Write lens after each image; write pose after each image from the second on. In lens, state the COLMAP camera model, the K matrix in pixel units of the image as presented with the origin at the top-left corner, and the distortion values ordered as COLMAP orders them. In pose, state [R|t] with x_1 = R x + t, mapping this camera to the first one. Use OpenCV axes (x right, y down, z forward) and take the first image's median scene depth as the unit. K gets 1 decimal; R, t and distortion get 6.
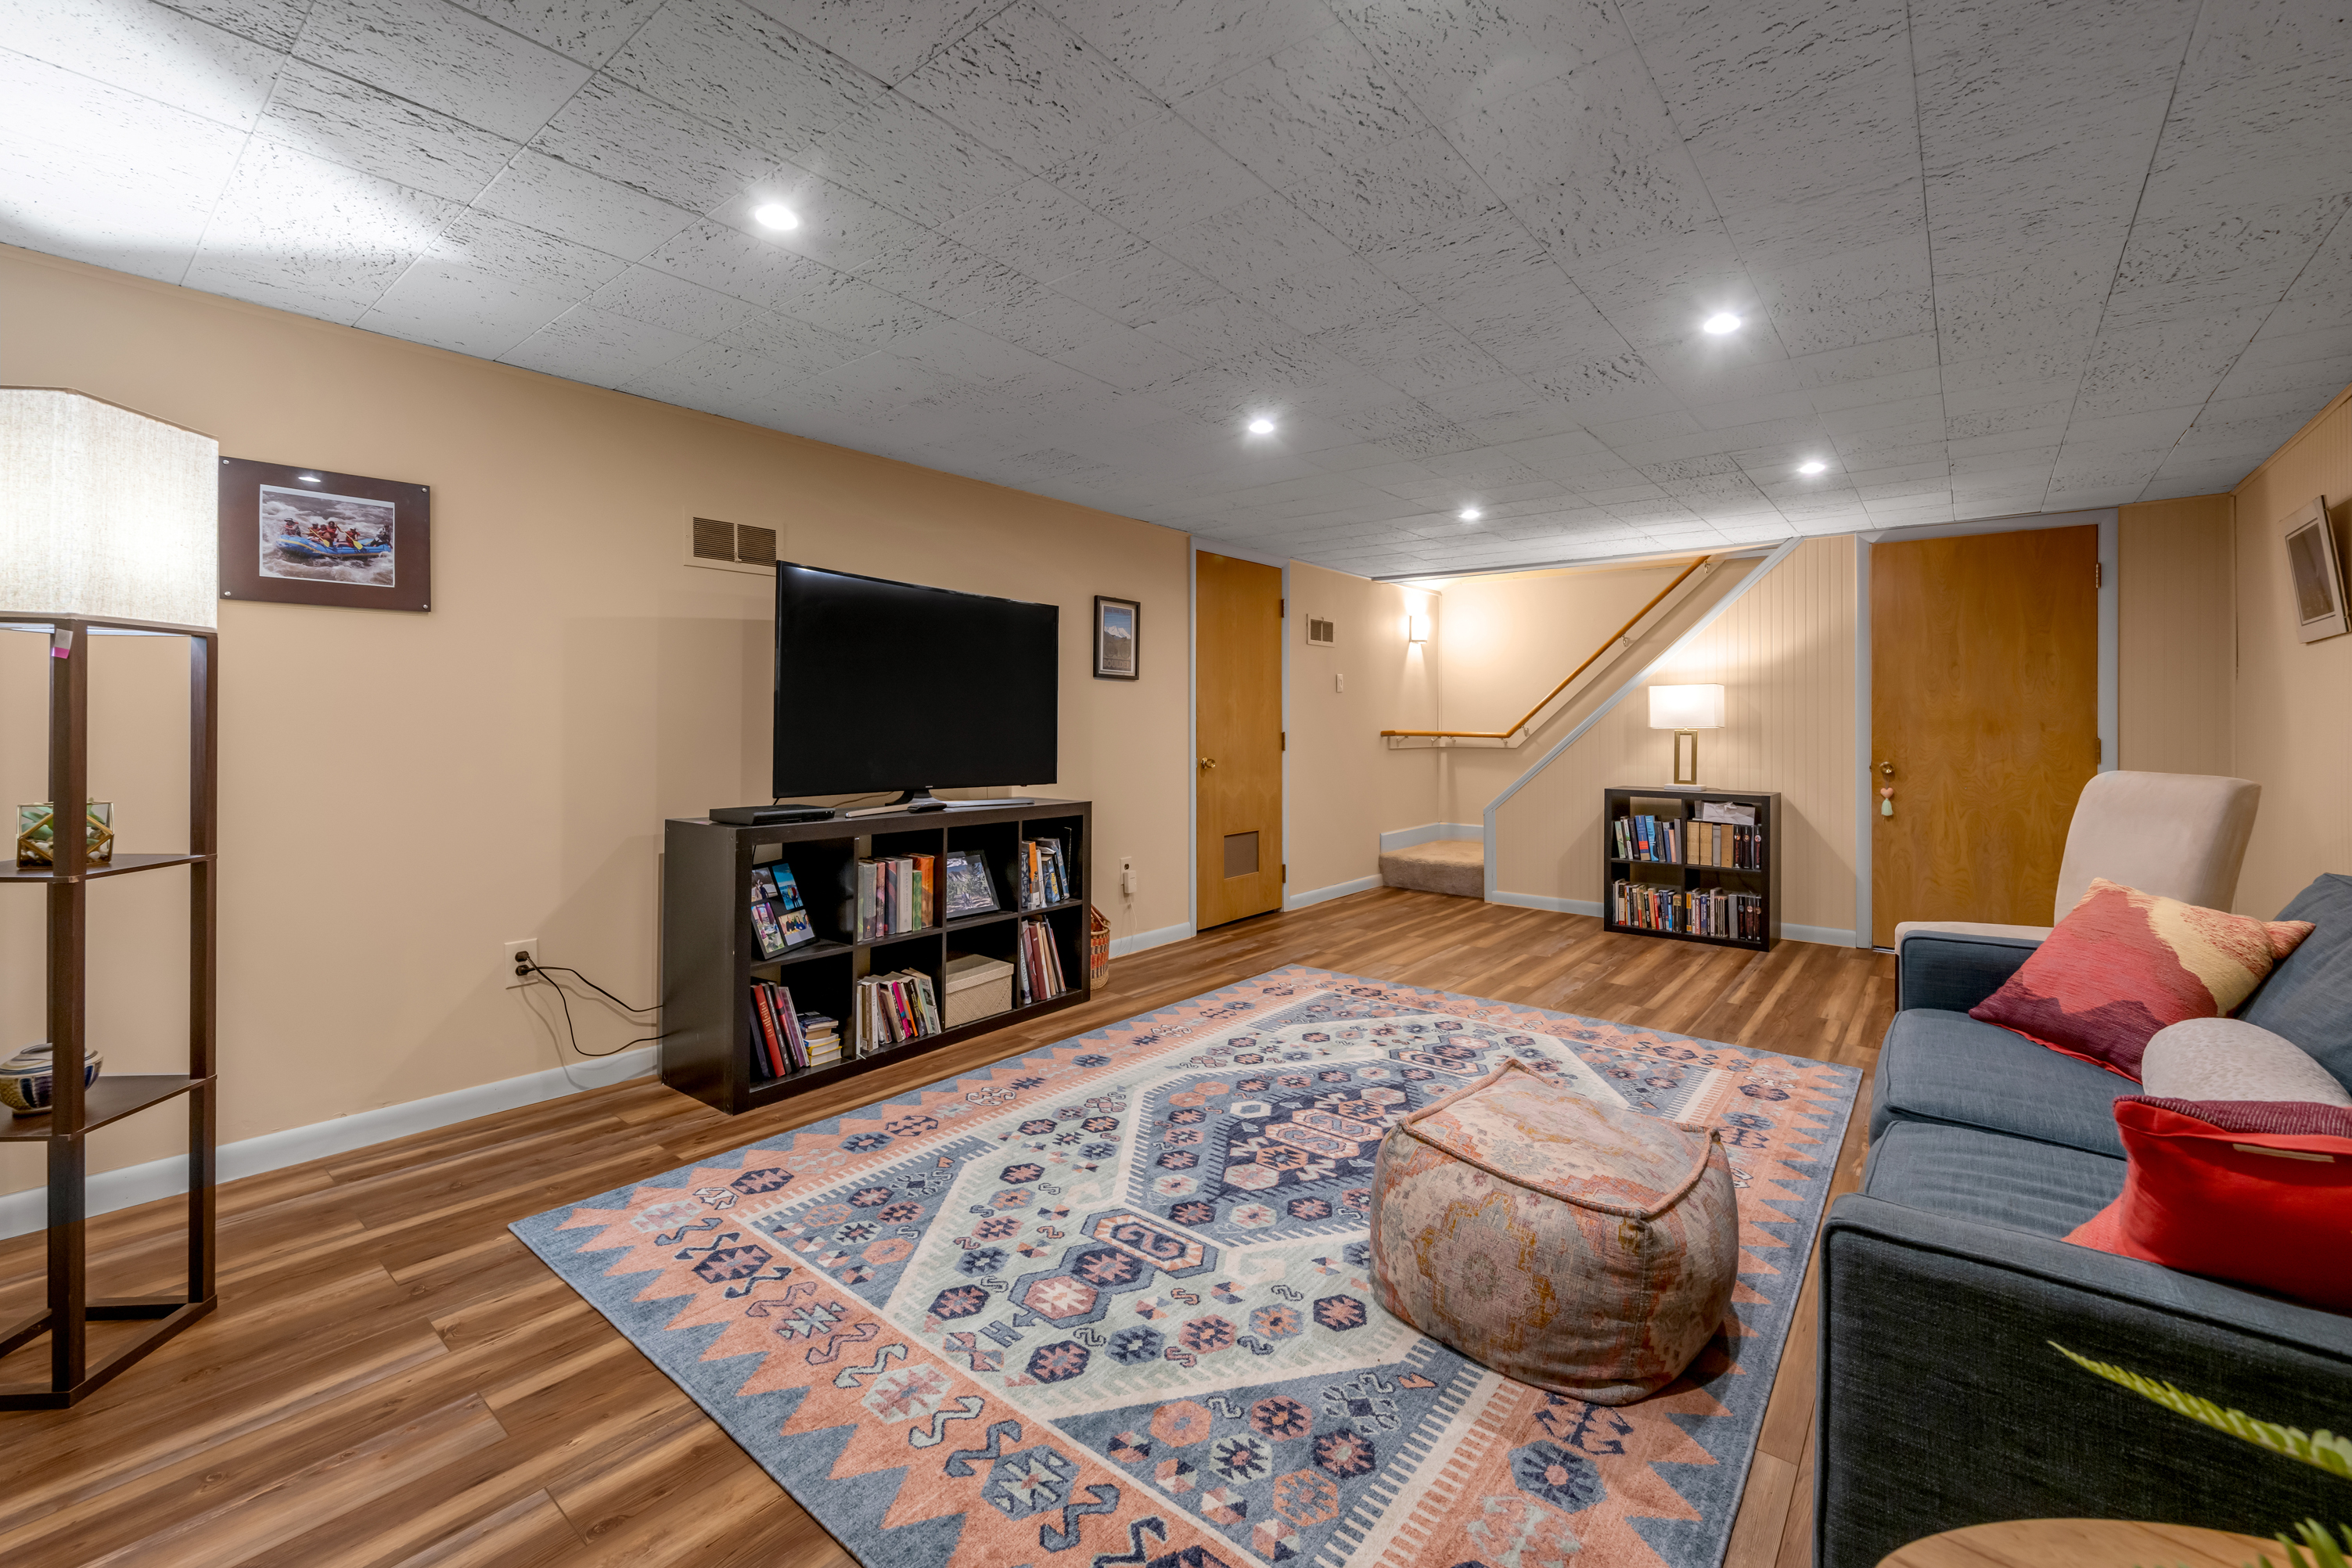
lens RADIAL K [[991.0, 0, 1159.1], [0, 991.0, 735.9], [0, 0, 1]] dist [-0.000855, -0.000117]
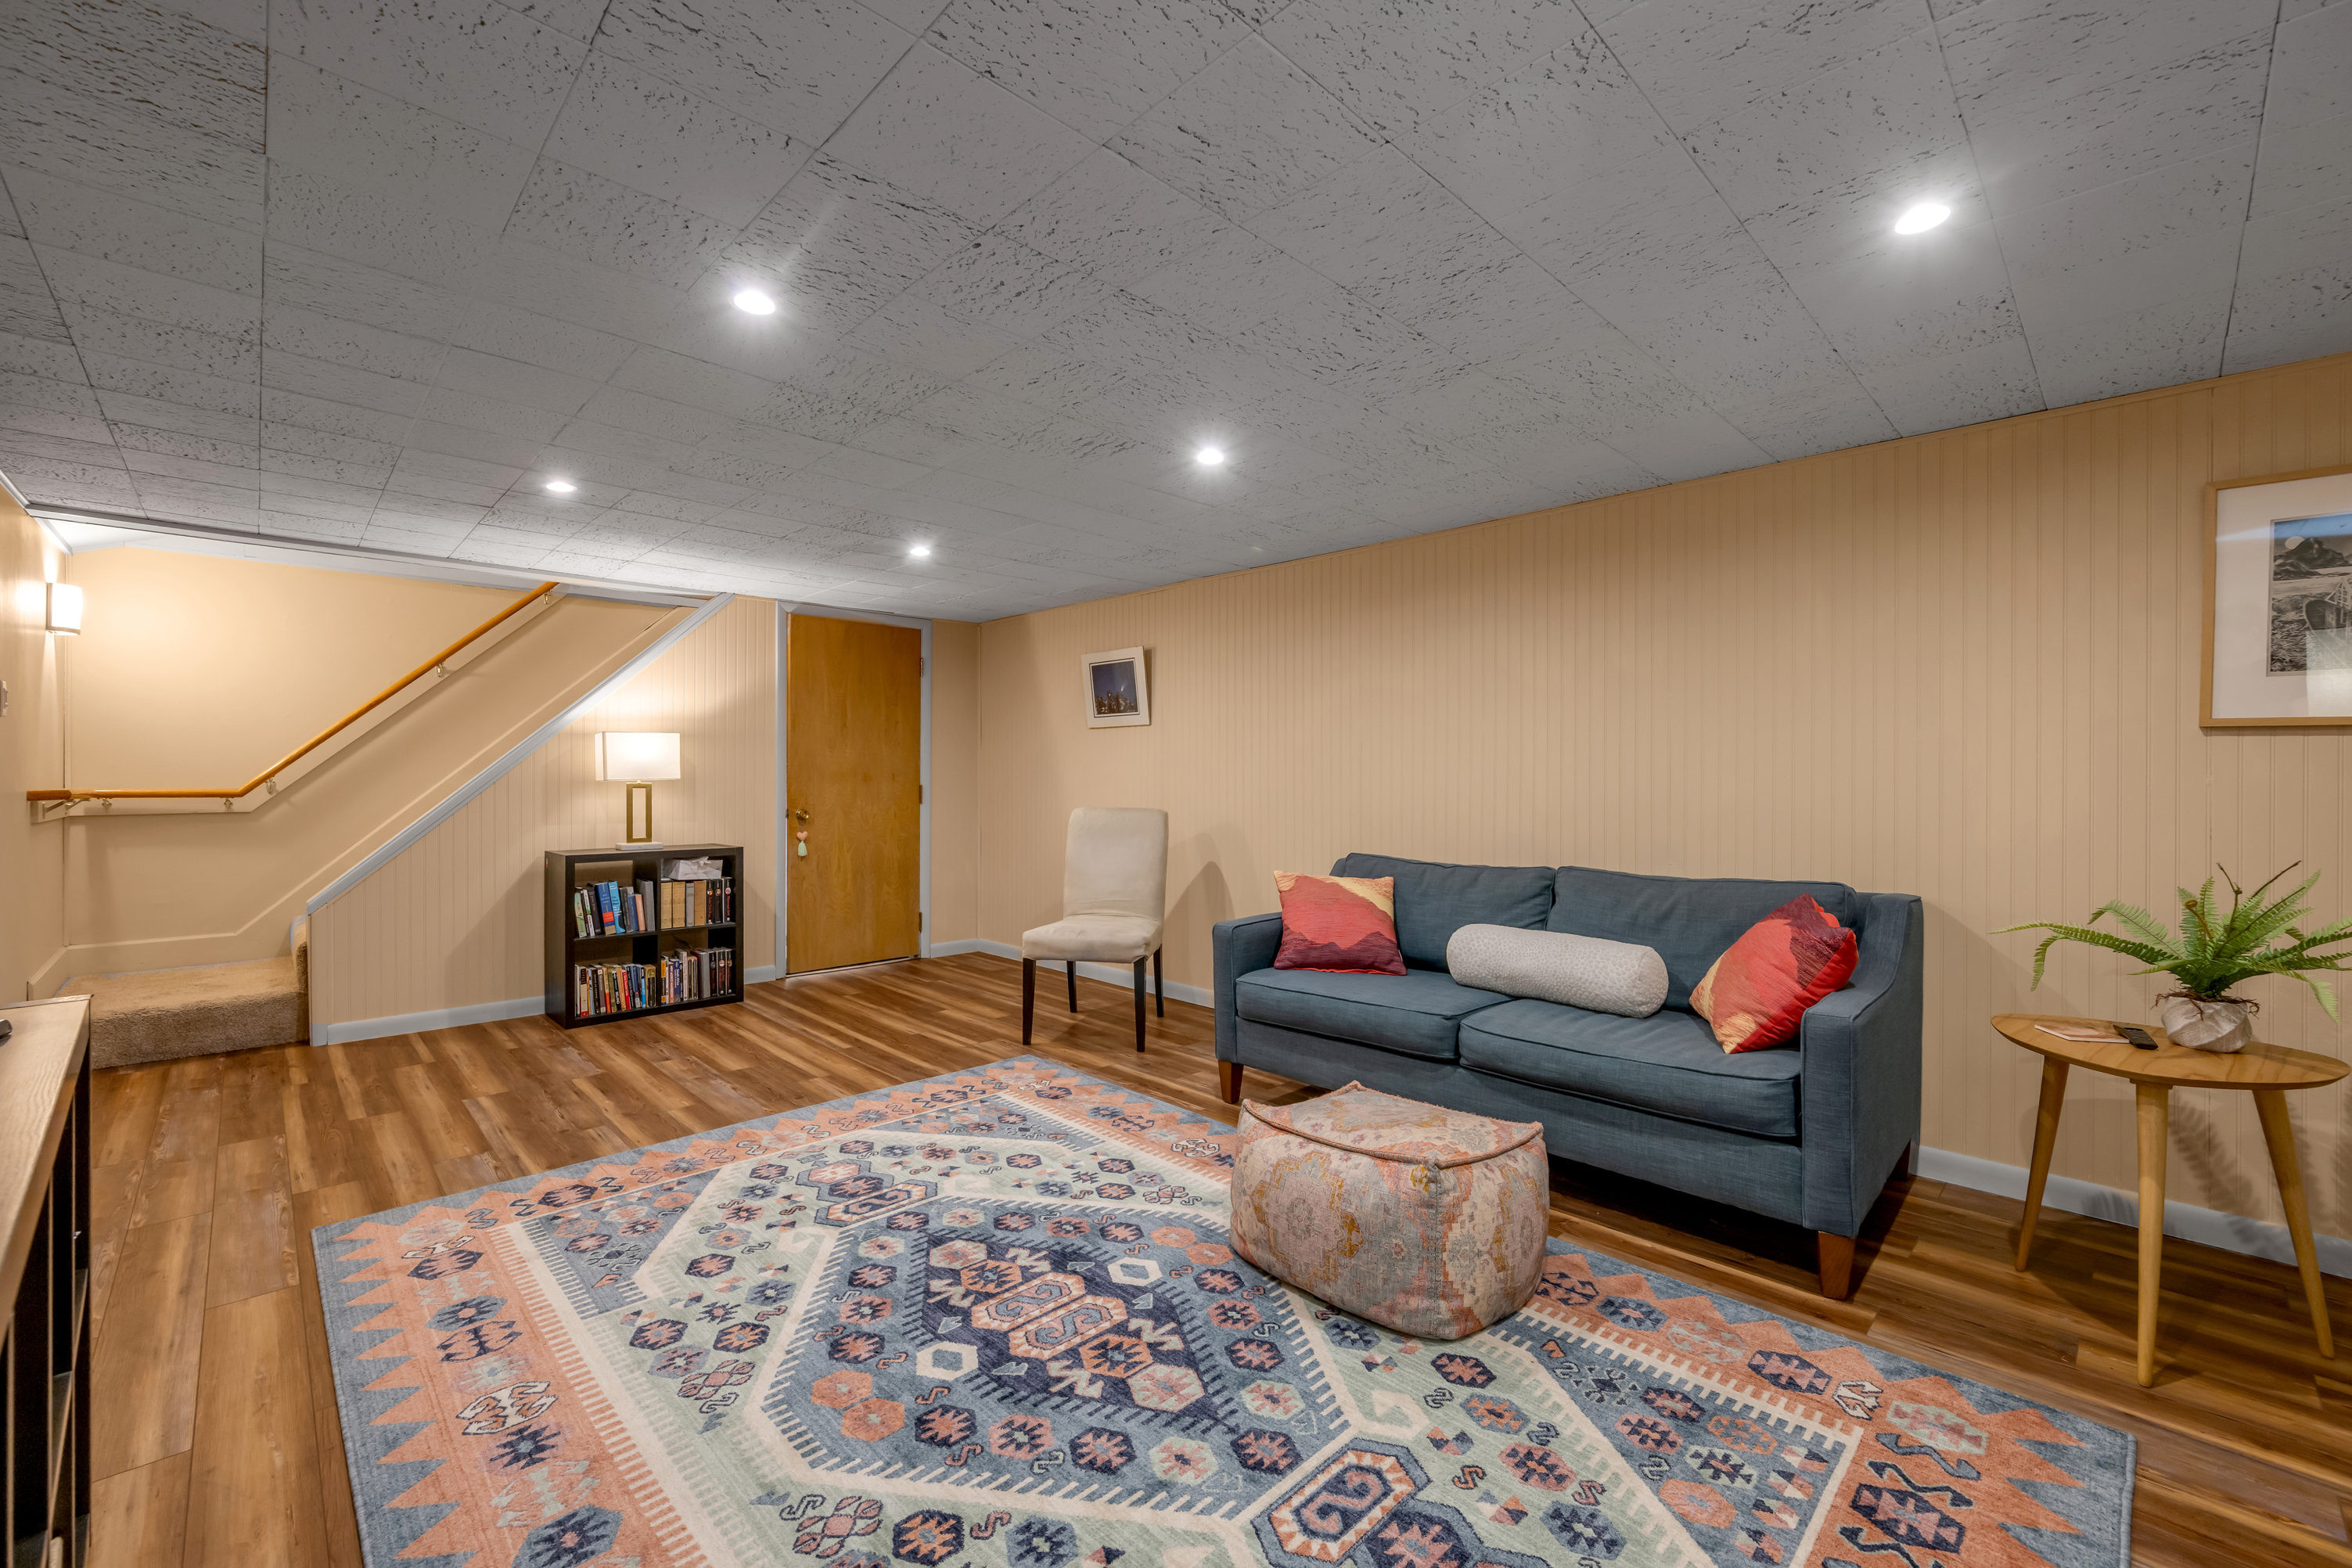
lens RADIAL K [[963.5, 0, 1179.2], [0, 963.5, 783.3], [0, 0, 1]] dist [-0.002667, -0.000529]
pose [[0.107269, -0.013849, 0.994134, -0.449146], [0.011601, 0.999852, 0.012677, -0.016800], [-0.994162, 0.010173, 0.107414, 0.649775]]
